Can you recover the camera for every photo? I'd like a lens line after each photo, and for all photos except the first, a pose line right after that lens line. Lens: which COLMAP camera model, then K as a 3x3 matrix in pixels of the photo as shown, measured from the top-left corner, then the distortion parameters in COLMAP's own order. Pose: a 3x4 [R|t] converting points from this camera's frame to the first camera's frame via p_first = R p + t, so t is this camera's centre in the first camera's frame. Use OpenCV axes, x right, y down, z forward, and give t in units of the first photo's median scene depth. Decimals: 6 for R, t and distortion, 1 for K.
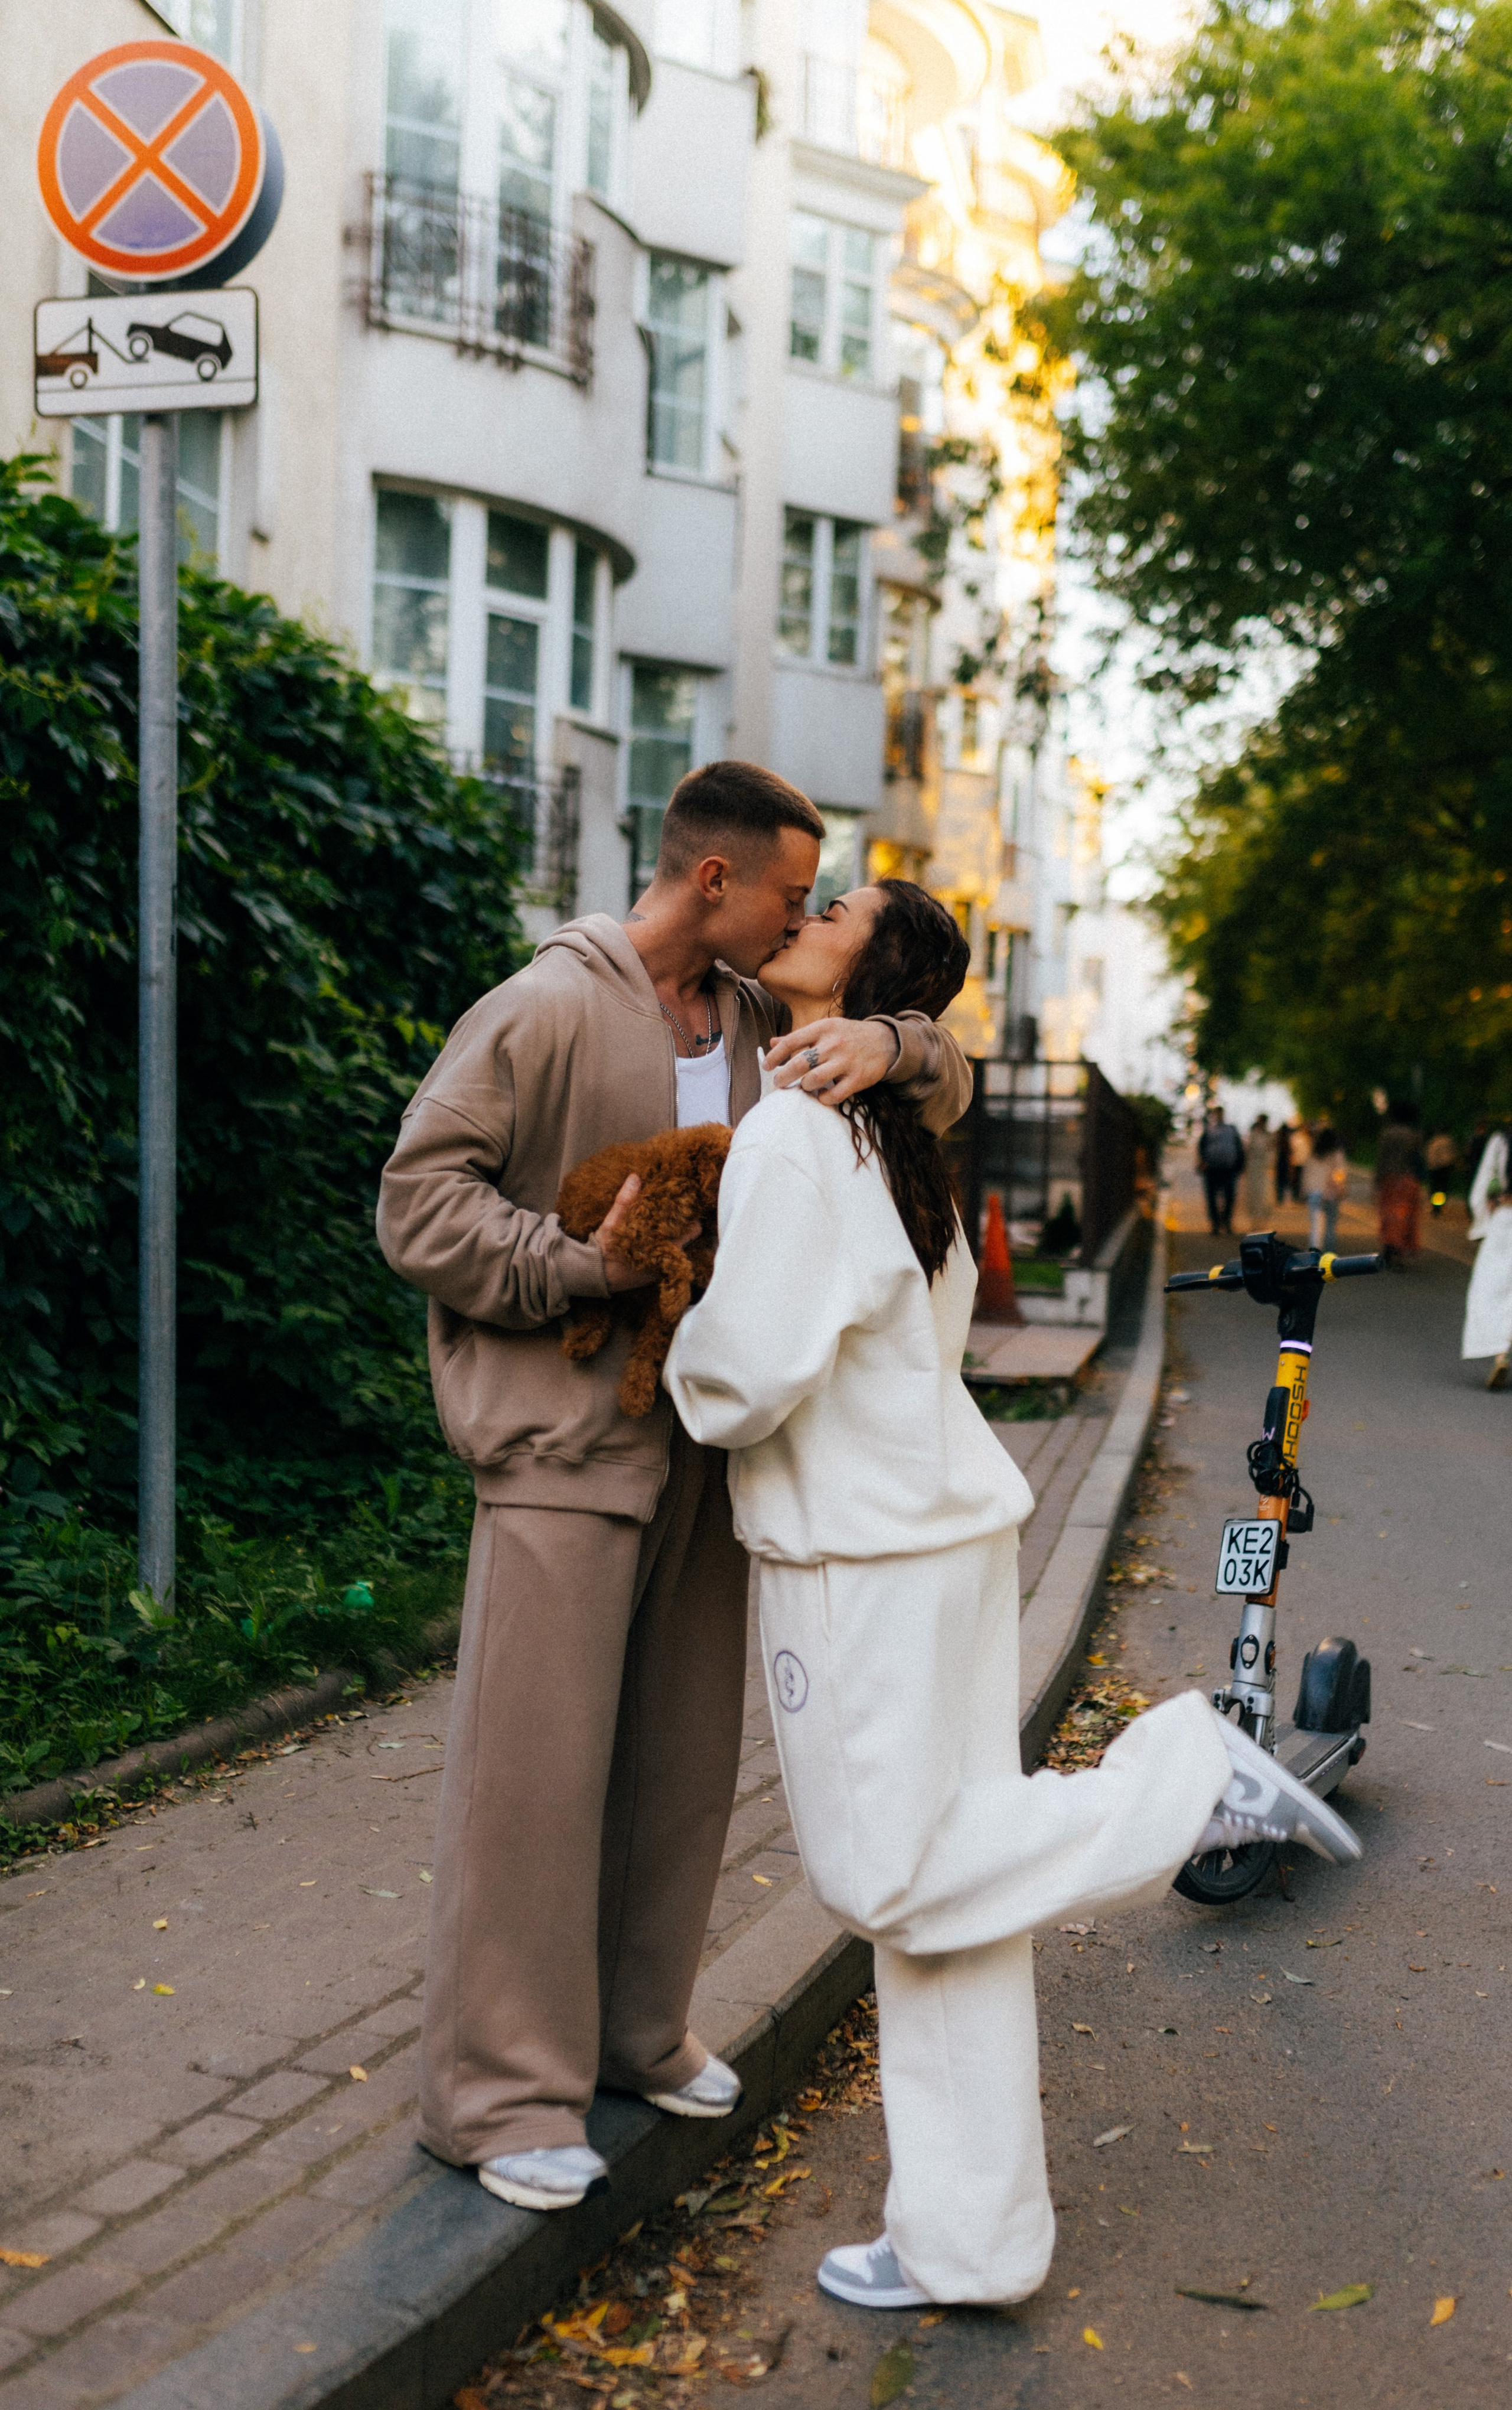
lens RADIAL K [[2470.9, 0, 764.7], [0, 2470.9, 1209.9], [0, 0, 1]] dist [-0.001998, -0.006501]
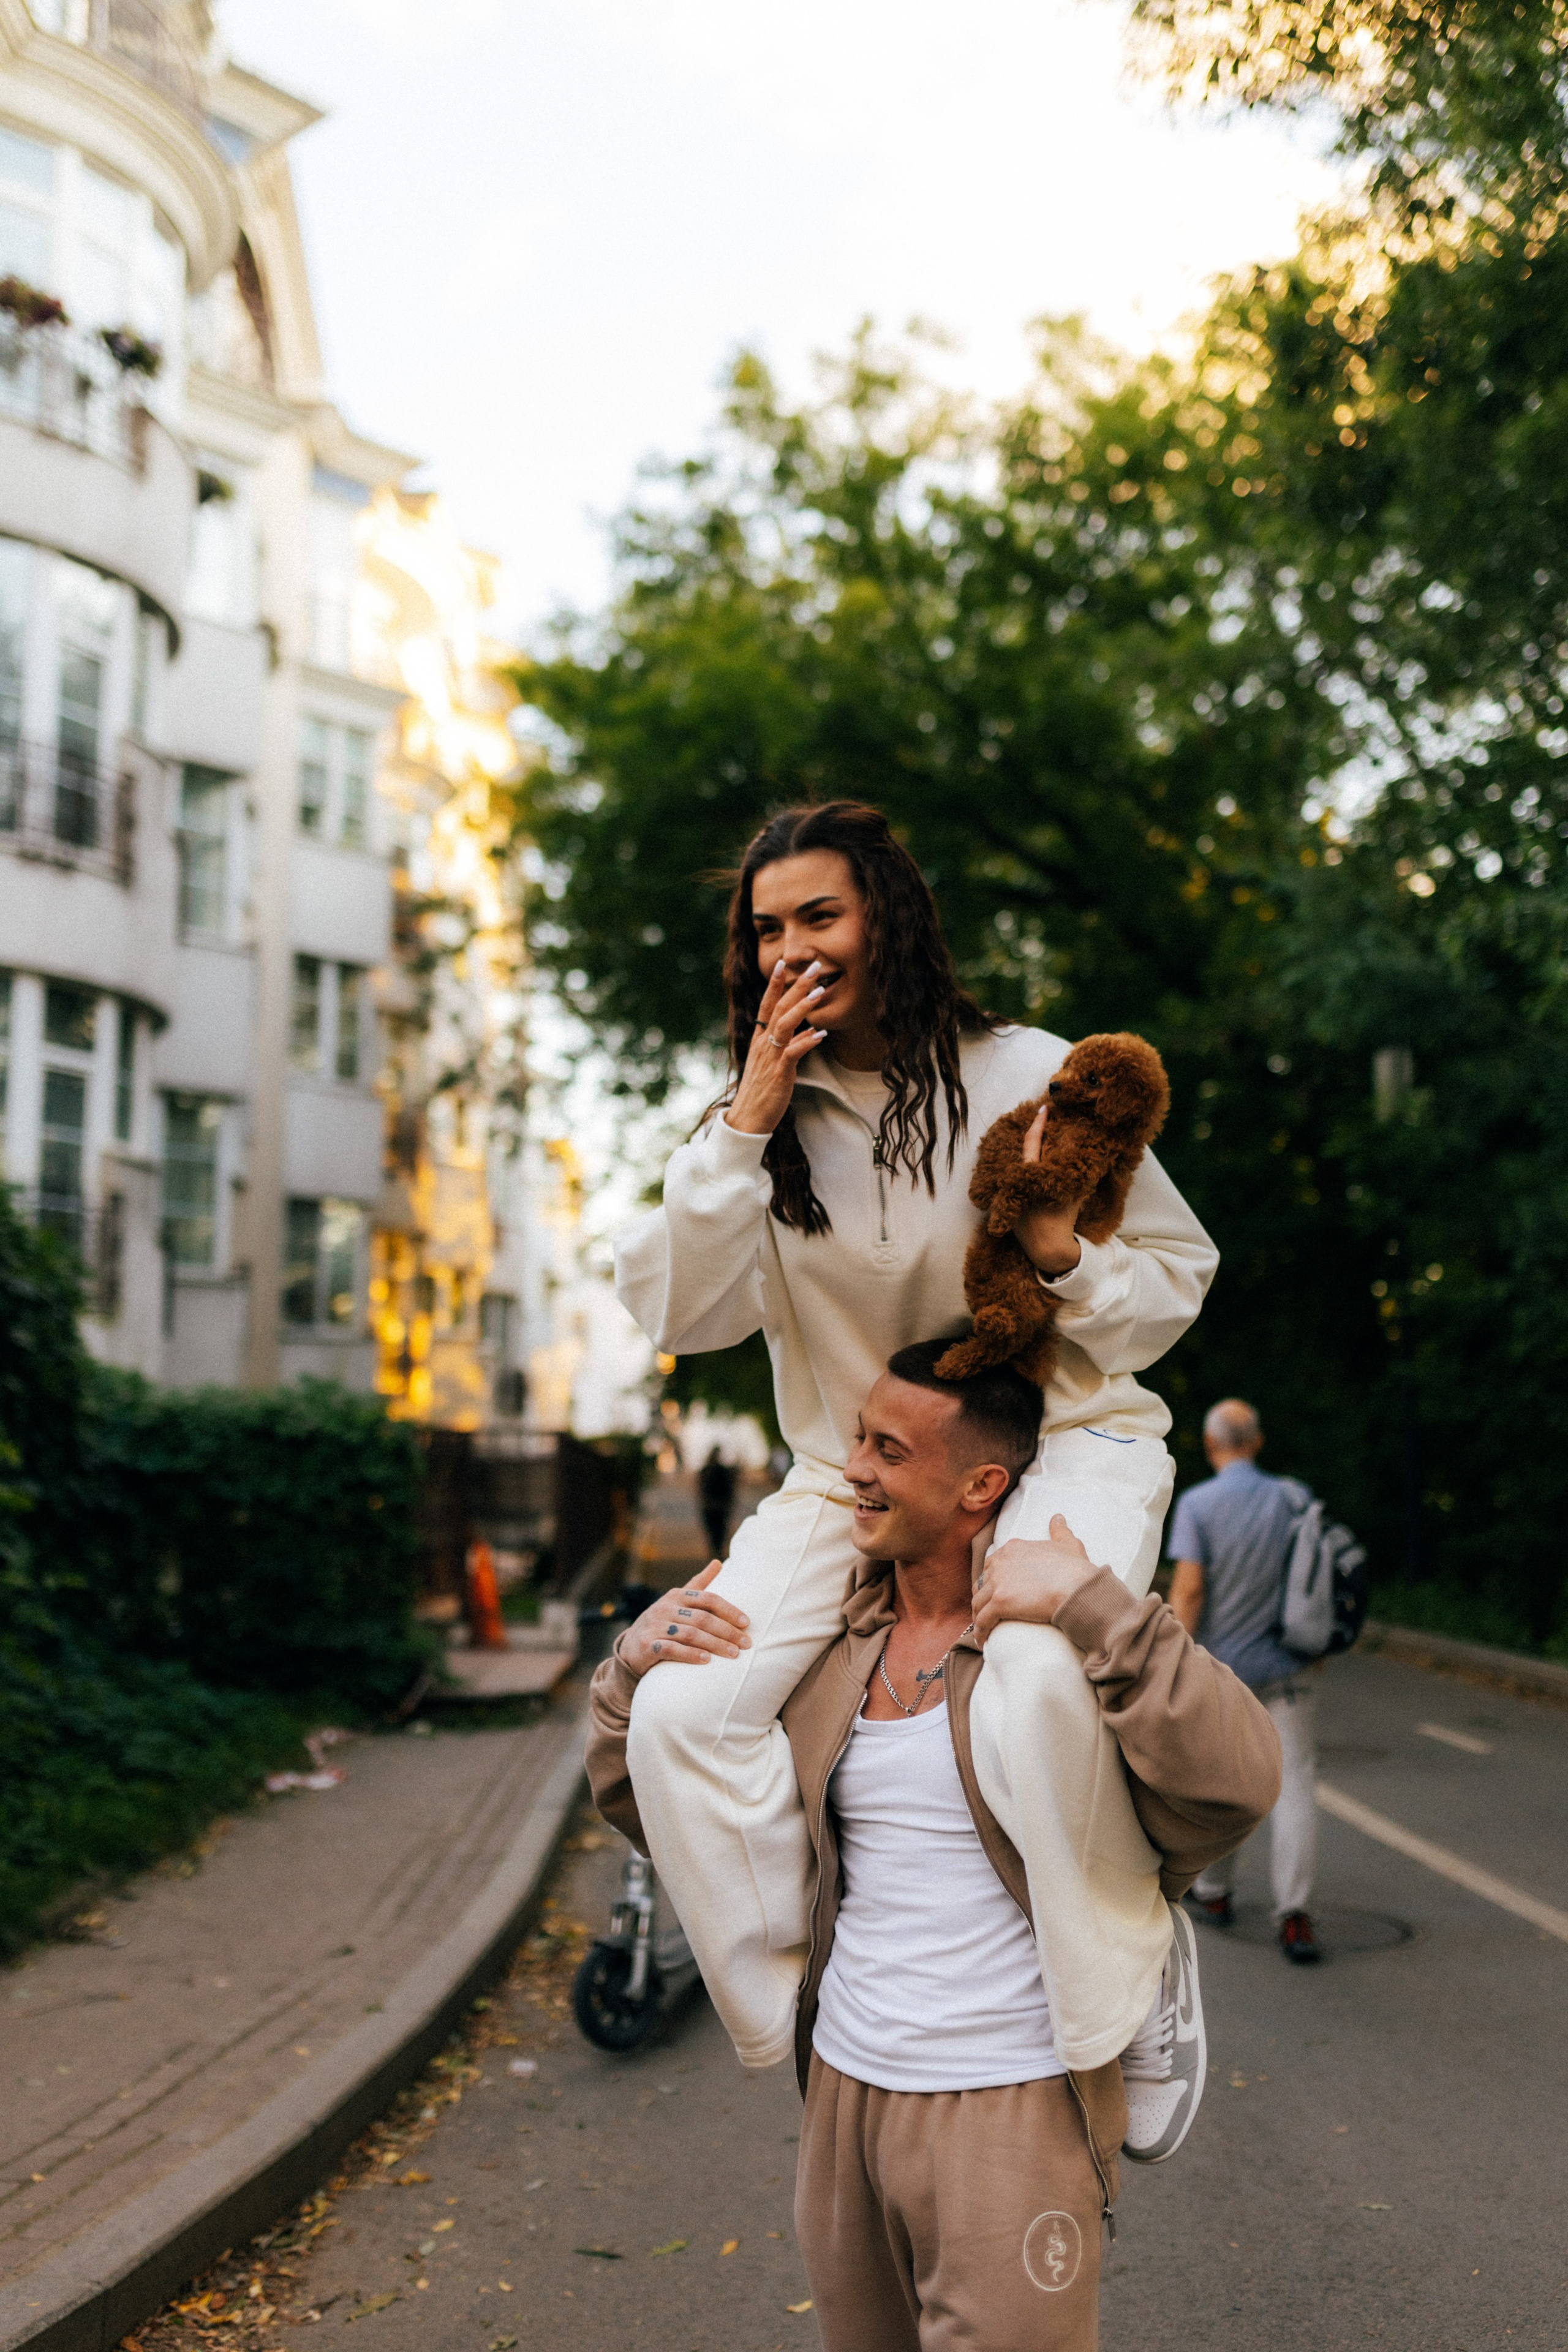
lens RADIAL K [[2237.1, 0, 773.4], [0, 2237.1, 1167.2], [0, 0, 1]] dist [0.001271, 0.016107]
pose [[0.976142, -0.010175, 0.216895, -0.002726], [0.045703, 0.986152, -0.159424, -0.005265], [-0.212269, 0.165533, 0.963089, -0.104892]]
